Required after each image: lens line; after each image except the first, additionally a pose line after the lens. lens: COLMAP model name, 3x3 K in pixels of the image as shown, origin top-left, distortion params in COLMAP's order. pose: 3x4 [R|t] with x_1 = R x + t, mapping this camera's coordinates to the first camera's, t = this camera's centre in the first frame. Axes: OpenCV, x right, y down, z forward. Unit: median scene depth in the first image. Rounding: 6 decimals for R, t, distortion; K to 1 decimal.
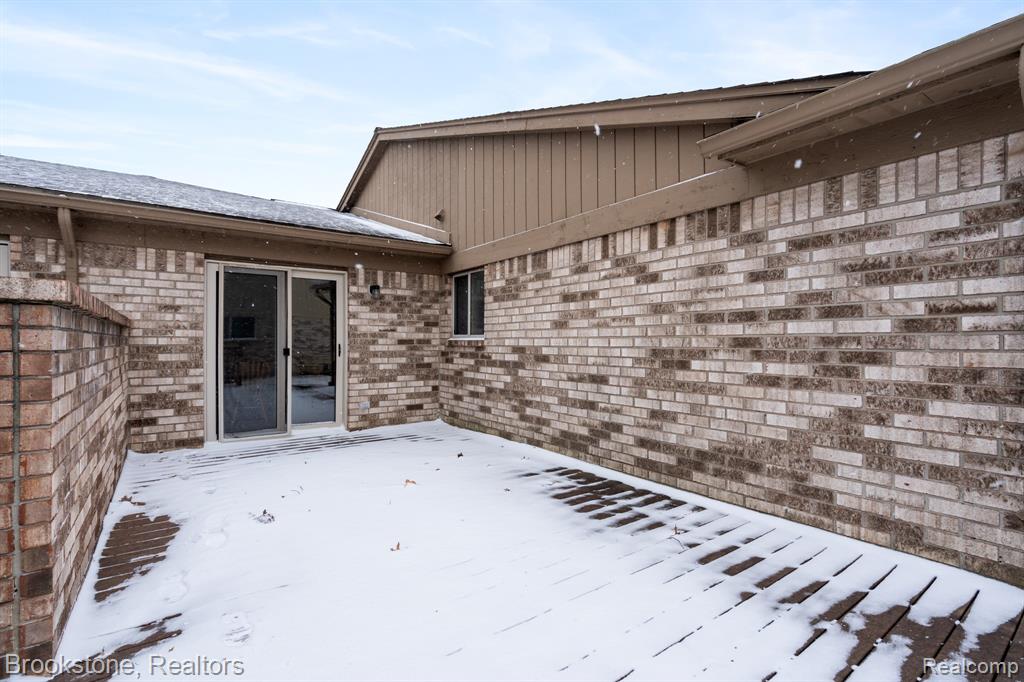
lens RADIAL K [[469.8, 0, 506.2], [0, 469.8, 343.6], [0, 0, 1]] dist [-0.002320, 0.000711]
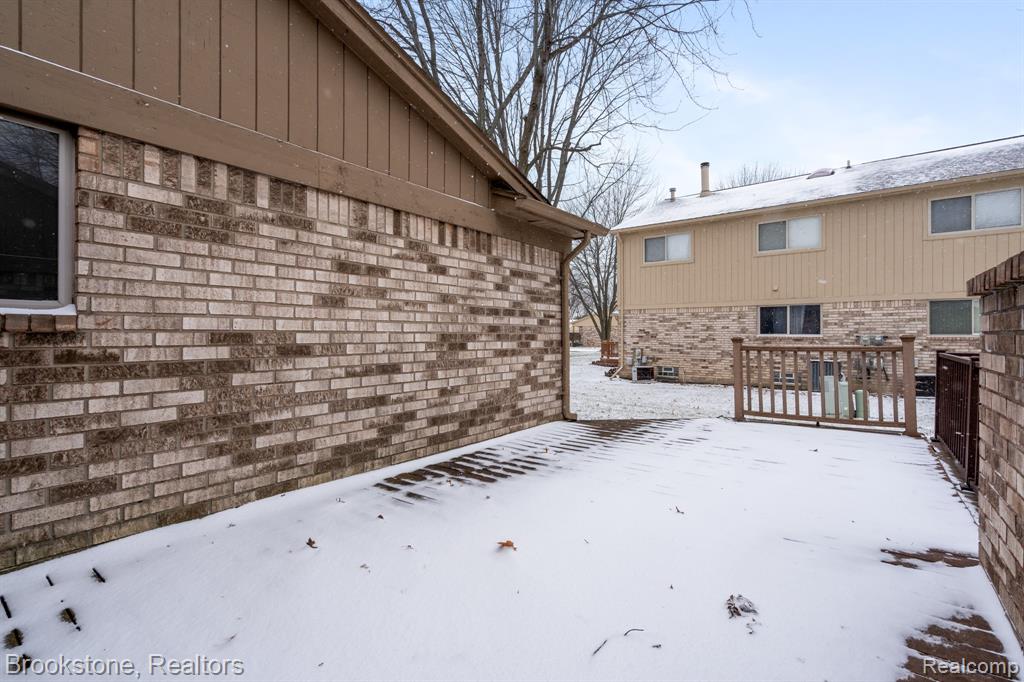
lens RADIAL K [[469.8, 0, 513.5], [0, 469.8, 336.3], [0, 0, 1]] dist [-0.002320, 0.000711]
pose [[-0.292594, -0.004549, 0.956226, -0.635992], [-0.000436, 0.999989, 0.004623, 0.009284], [-0.956237, 0.000936, -0.292593, 0.916215]]
